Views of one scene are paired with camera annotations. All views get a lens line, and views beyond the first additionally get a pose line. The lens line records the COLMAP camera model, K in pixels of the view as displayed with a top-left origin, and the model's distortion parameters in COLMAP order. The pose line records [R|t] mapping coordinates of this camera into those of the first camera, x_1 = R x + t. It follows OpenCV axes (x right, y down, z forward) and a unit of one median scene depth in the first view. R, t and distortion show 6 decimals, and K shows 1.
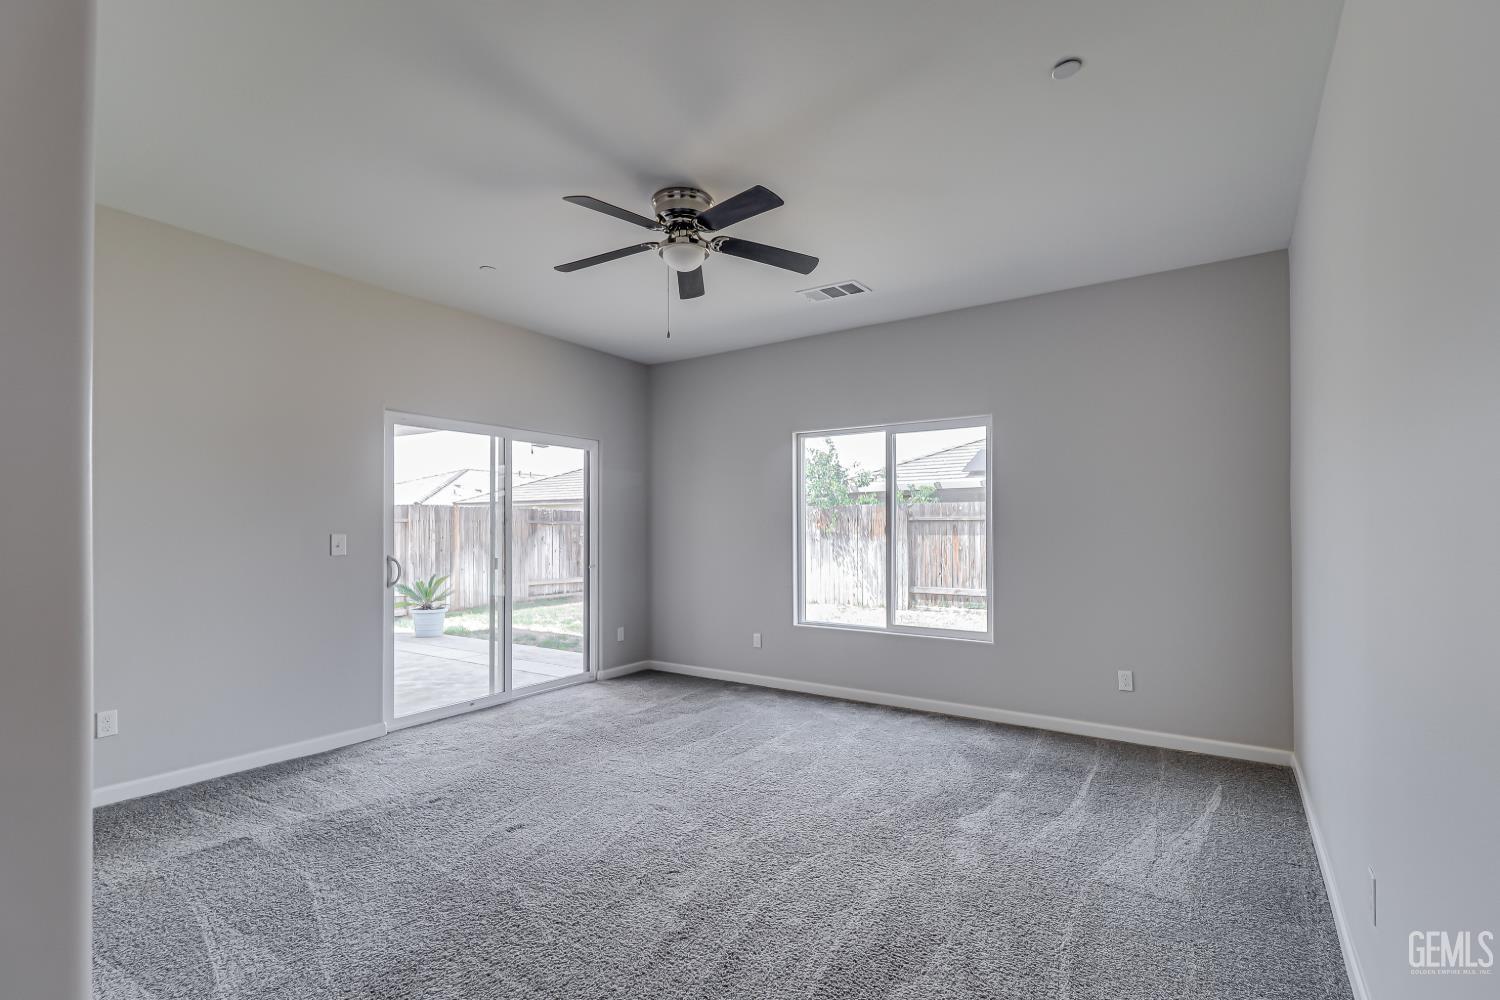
lens RADIAL K [[693.9, 0, 751.4], [0, 693.9, 507.9], [0, 0, 1]] dist [0.012229, -0.011015]
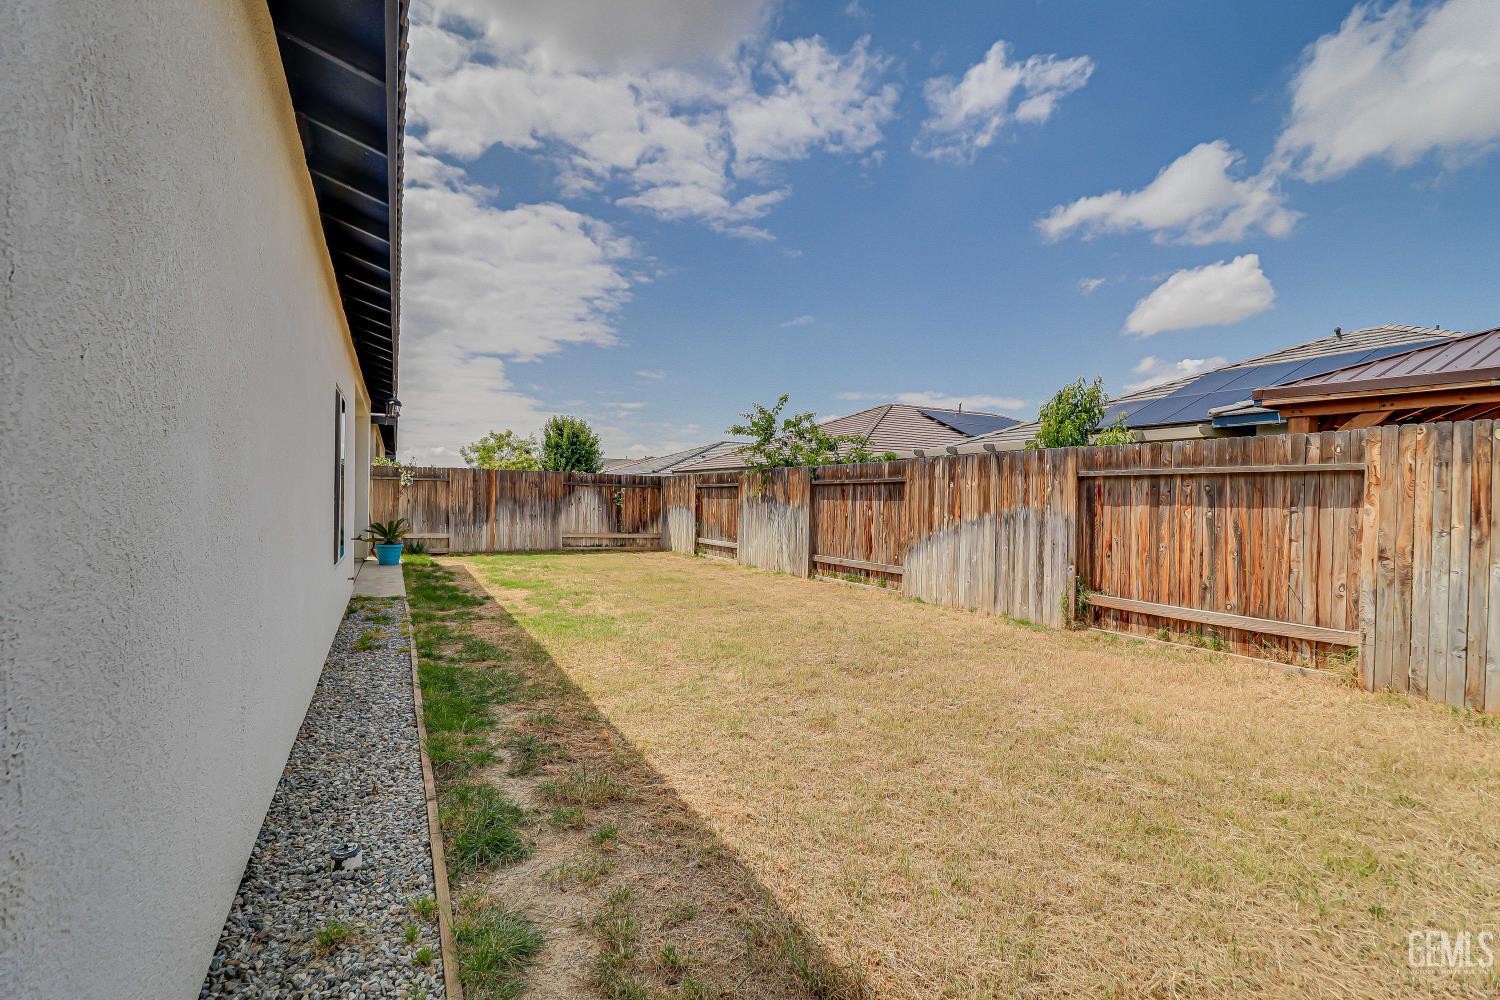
lens RADIAL K [[693.9, 0, 751.4], [0, 693.9, 507.9], [0, 0, 1]] dist [0.012229, -0.011015]
pose [[0.874792, 0.027459, -0.483720, 0.612892], [-0.010896, 0.999255, 0.037019, 0.016631], [0.484376, -0.027114, 0.874440, 0.140239]]
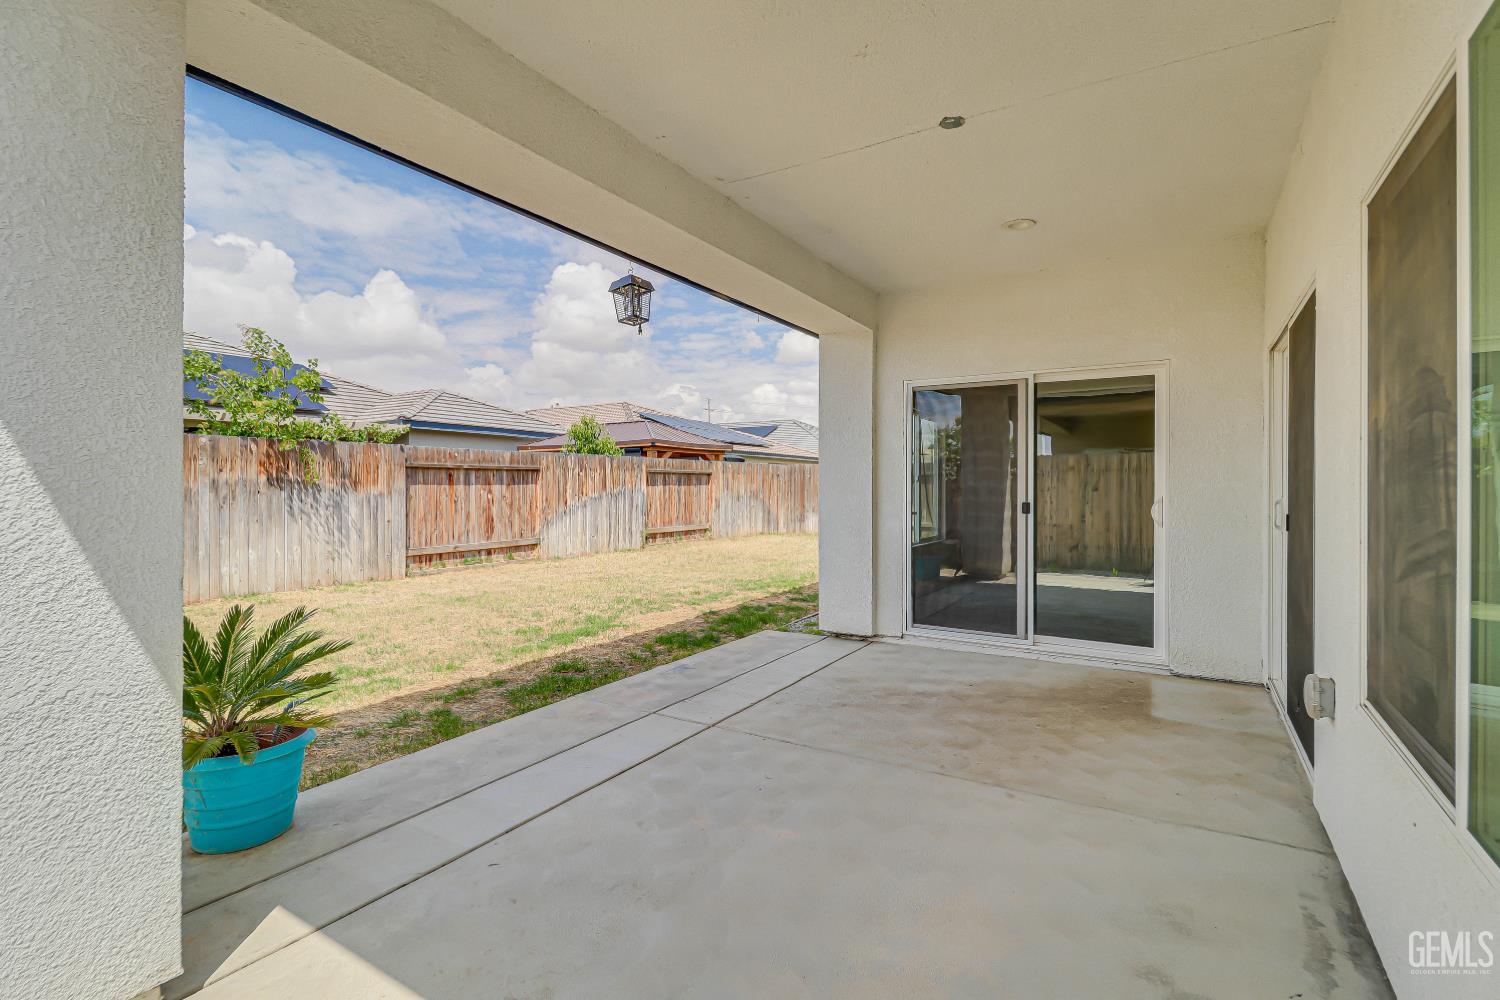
lens RADIAL K [[693.9, 0, 751.4], [0, 693.9, 507.9], [0, 0, 1]] dist [0.012229, -0.011015]
pose [[-0.035694, -0.022020, 0.999120, -0.592870], [-0.019639, 0.999580, 0.021328, 0.041171], [-0.999170, -0.018860, -0.036111, 0.631128]]
